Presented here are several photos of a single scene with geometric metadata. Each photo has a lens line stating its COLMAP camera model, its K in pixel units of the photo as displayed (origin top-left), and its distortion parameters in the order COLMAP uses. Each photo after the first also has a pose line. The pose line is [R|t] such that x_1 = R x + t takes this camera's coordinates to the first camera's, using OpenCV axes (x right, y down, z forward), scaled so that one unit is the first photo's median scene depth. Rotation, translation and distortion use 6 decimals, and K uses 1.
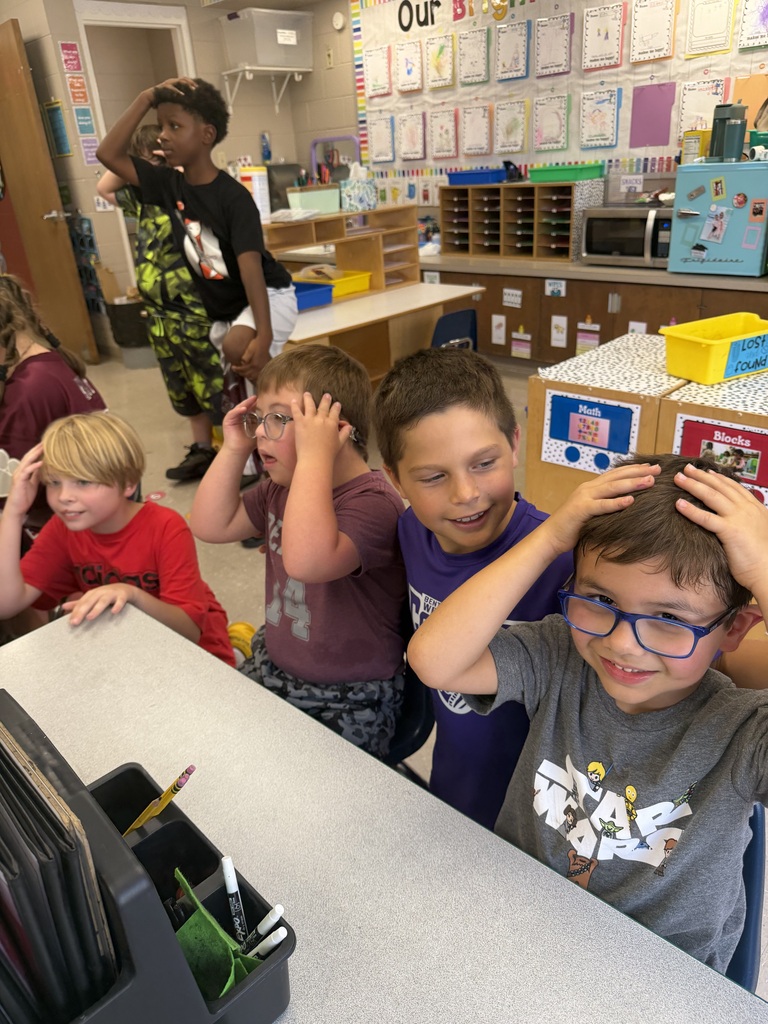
lens RADIAL K [[739.1, 0, 398.9], [0, 739.1, 508.0], [0, 0, 1]] dist [0.021423, -0.010784]
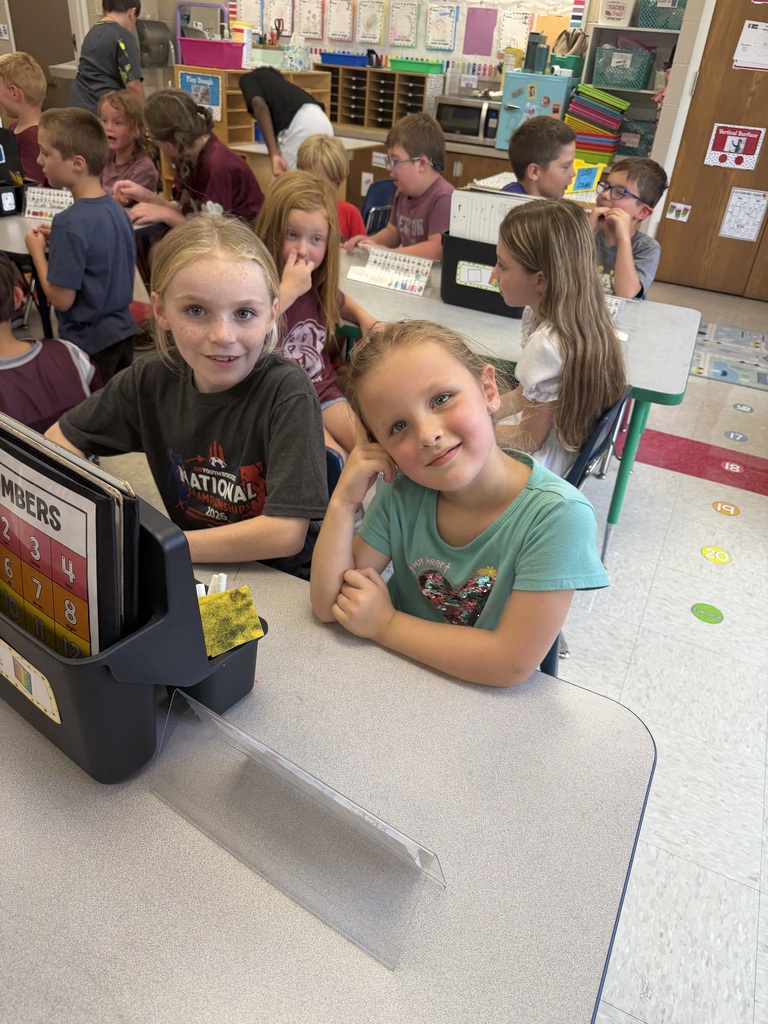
lens RADIAL K [[739.1, 0, 387.3], [0, 739.1, 509.8], [0, 0, 1]] dist [0.021423, -0.010784]
pose [[0.941380, -0.048823, 0.333797, -0.349462], [0.011661, 0.993590, 0.112443, 0.214107], [-0.337147, -0.101959, 0.935915, -0.354973]]
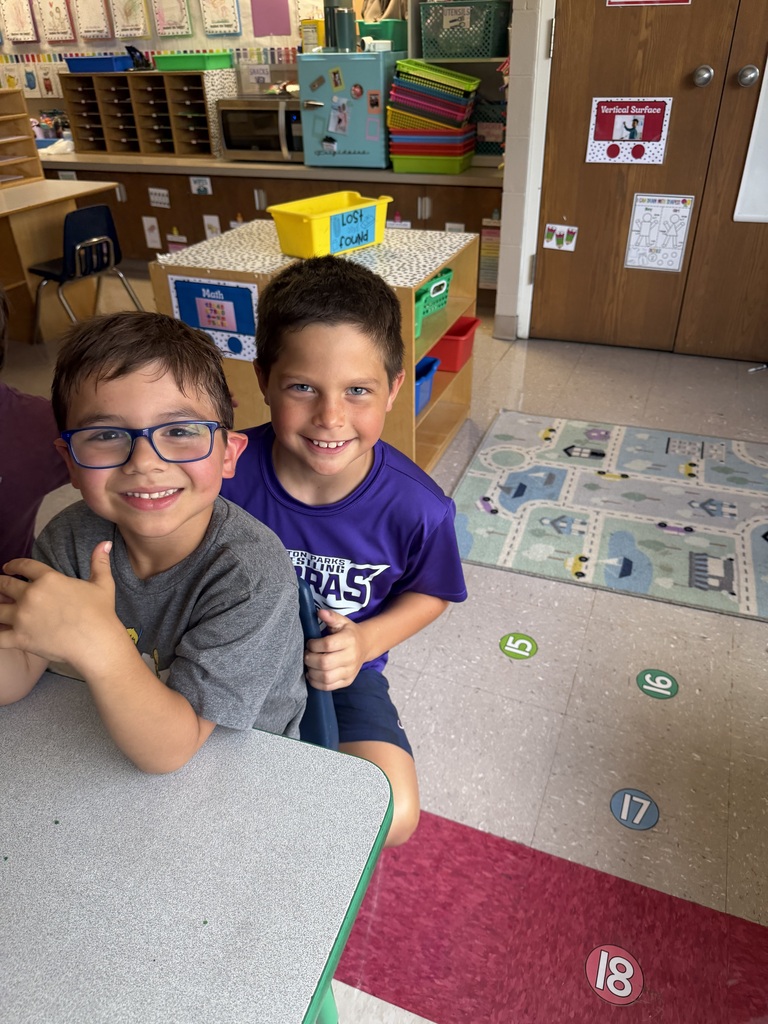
lens RADIAL K [[739.1, 0, 377.6], [0, 739.1, 503.7], [0, 0, 1]] dist [0.021423, -0.010784]
pose [[0.933854, -0.158592, 0.320569, 0.053223], [0.127348, 0.985013, 0.116326, 0.032862], [-0.334213, -0.067808, 0.940055, -0.023115]]
